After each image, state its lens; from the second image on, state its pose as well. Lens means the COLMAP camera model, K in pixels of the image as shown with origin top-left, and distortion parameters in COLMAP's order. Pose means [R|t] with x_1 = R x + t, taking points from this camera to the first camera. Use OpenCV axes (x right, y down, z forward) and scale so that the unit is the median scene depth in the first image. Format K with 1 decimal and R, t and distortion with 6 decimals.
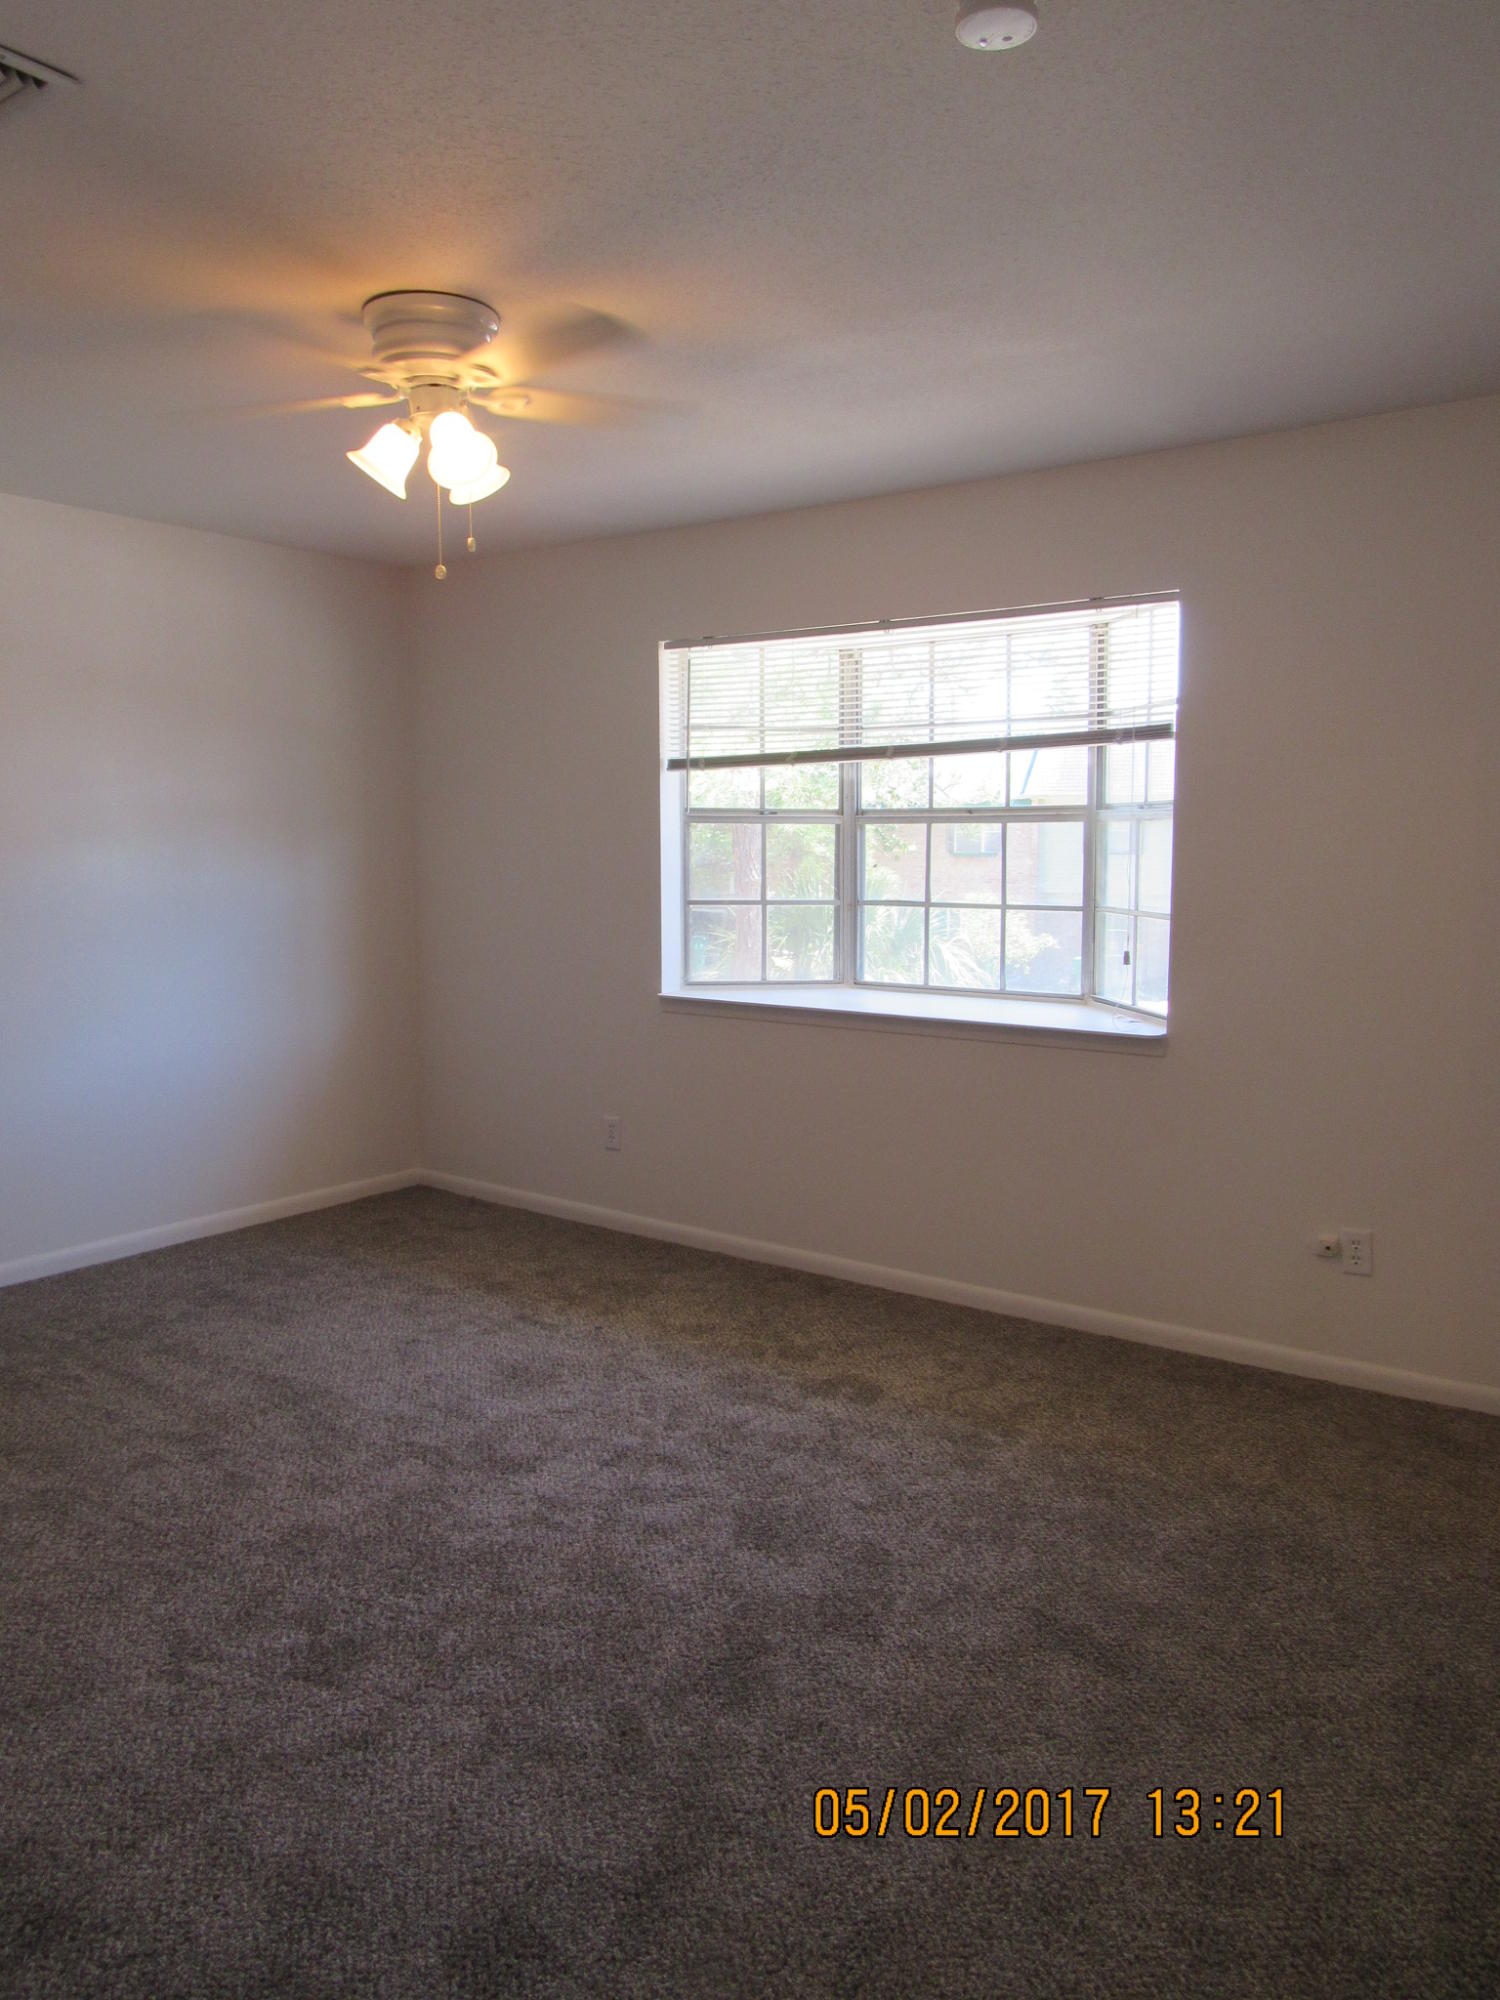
lens RADIAL K [[1466.5, 0, 772.8], [0, 1466.5, 958.0], [0, 0, 1]] dist [0.007876, -0.004219]
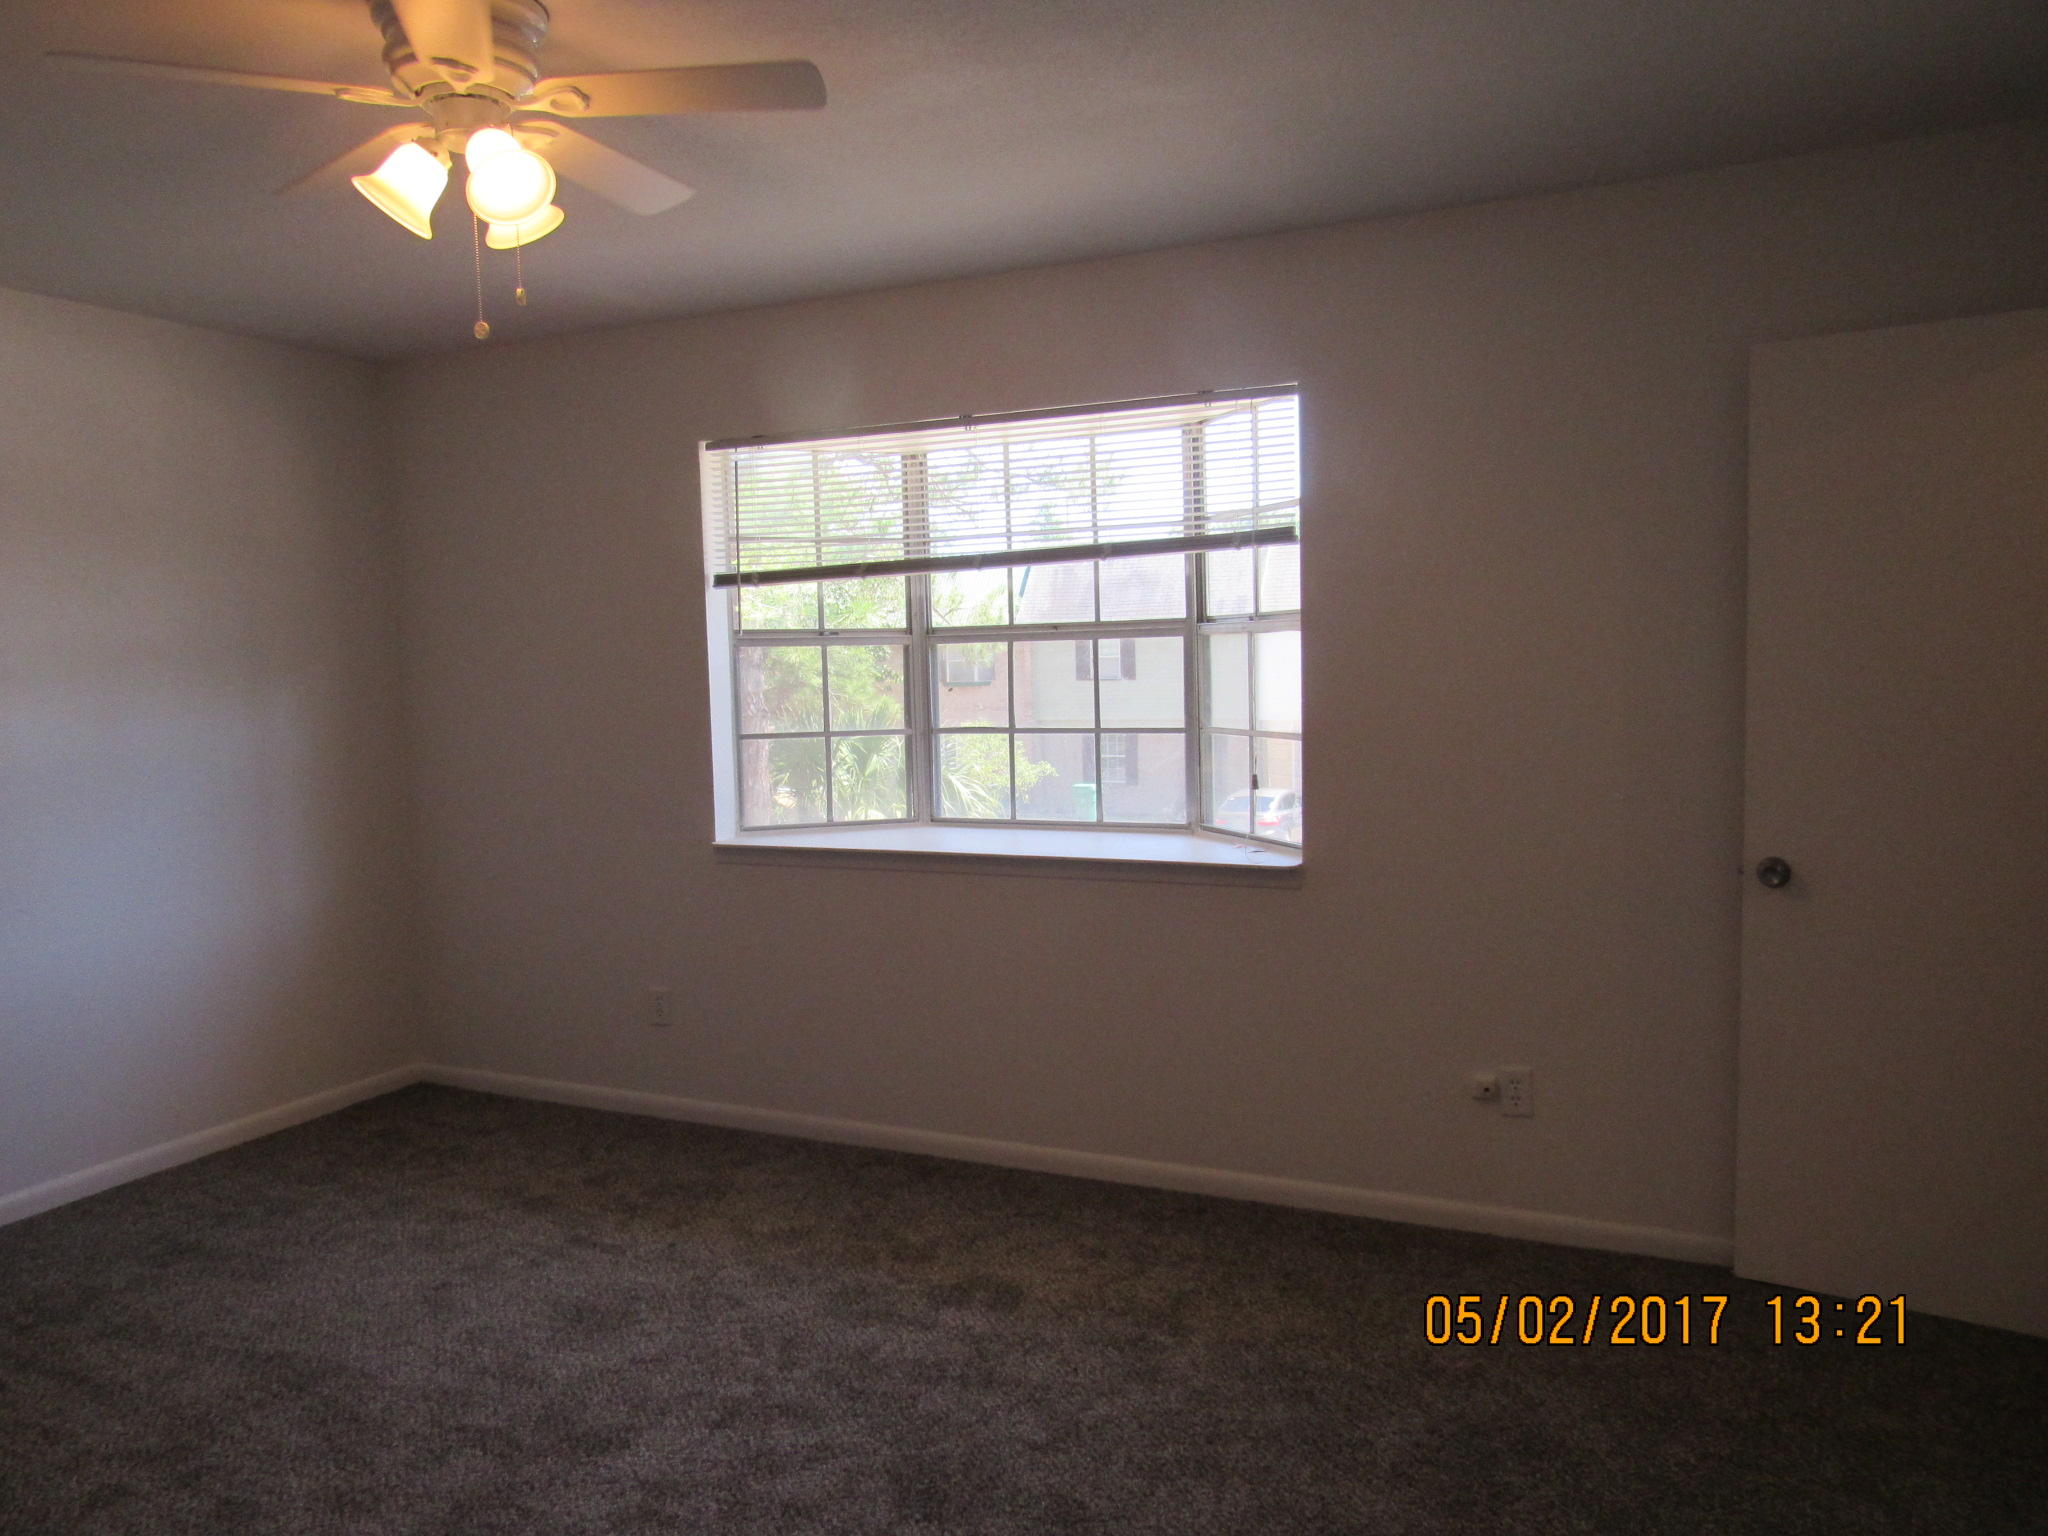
lens RADIAL K [[1501.7, 0, 1031.7], [0, 1501.7, 758.1], [0, 0, 1]] dist [0.007876, -0.004219]
pose [[0.982216, -0.033848, 0.184679, -0.068276], [0.037499, 0.999164, -0.016309, -0.005474], [-0.183973, 0.022944, 0.982664, 0.111267]]
